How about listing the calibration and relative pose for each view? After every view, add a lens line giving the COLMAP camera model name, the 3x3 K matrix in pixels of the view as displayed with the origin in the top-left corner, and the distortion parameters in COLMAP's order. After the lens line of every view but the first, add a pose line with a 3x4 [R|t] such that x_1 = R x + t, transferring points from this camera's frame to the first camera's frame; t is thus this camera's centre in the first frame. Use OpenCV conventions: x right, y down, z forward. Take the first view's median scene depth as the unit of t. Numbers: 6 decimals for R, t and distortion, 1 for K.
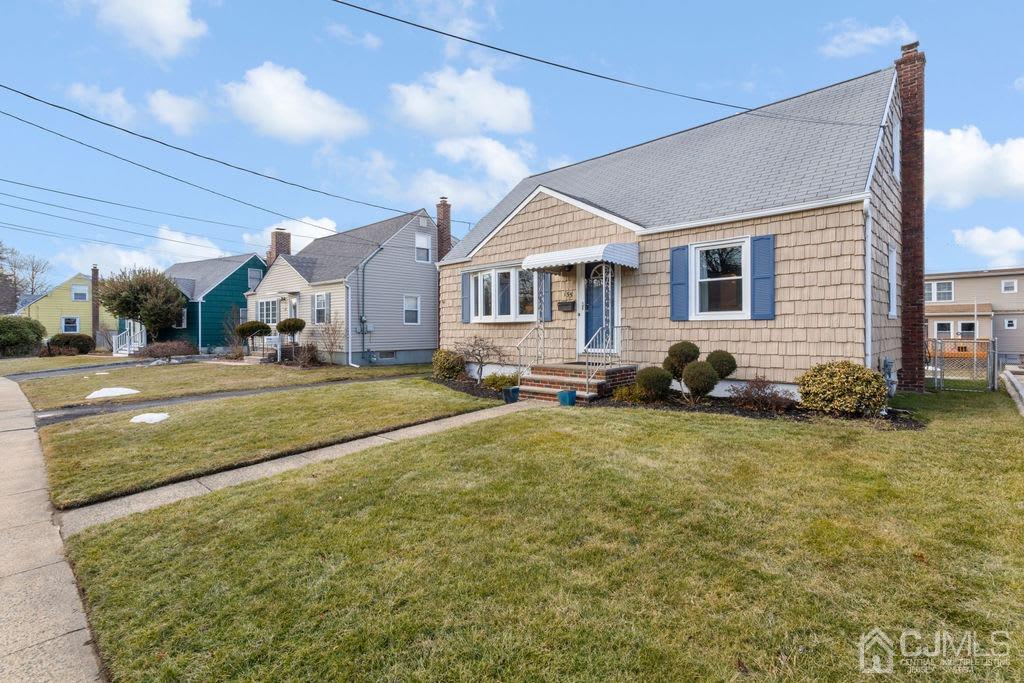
lens RADIAL K [[482.5, 0, 513.3], [0, 482.5, 333.0], [0, 0, 1]] dist [0.012779, 0.004254]
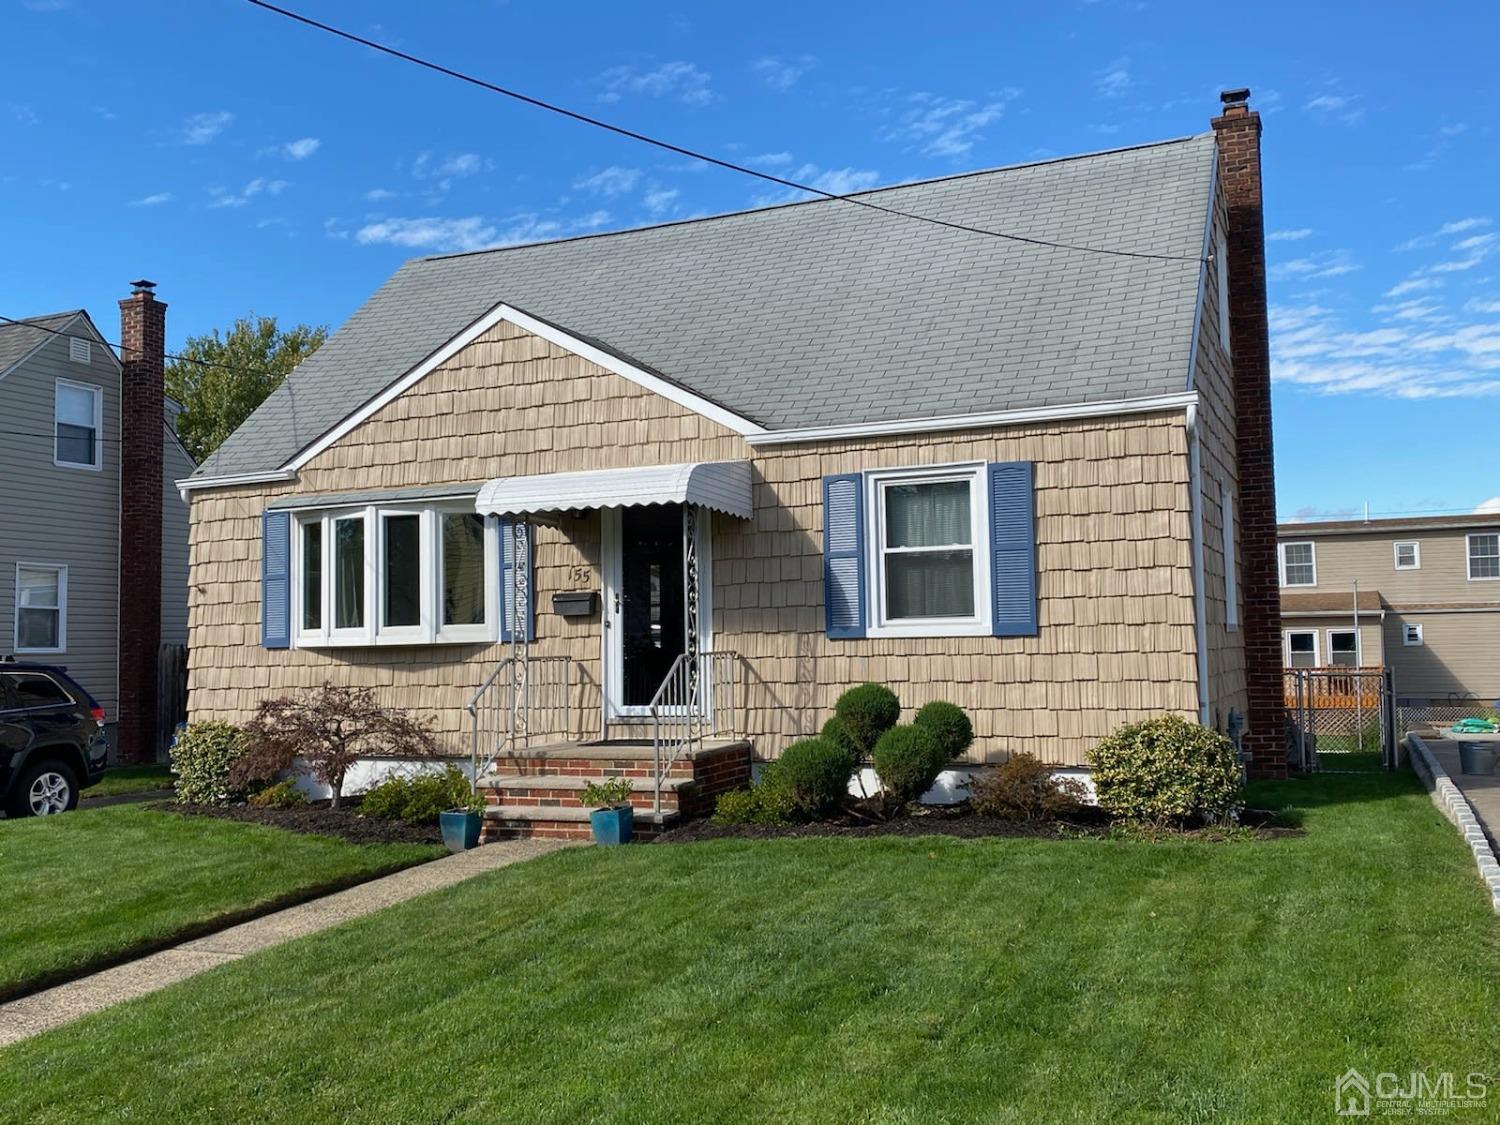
lens RADIAL K [[1409.1, 0, 750.0], [0, 1409.1, 568.5], [0, 0, 1]] dist [0.064463, 0.000000]
pose [[0.936597, 0.007574, 0.350328, -0.179929], [0.016257, 0.997751, -0.065033, -0.005947], [-0.350032, 0.066605, 0.934367, -0.177886]]
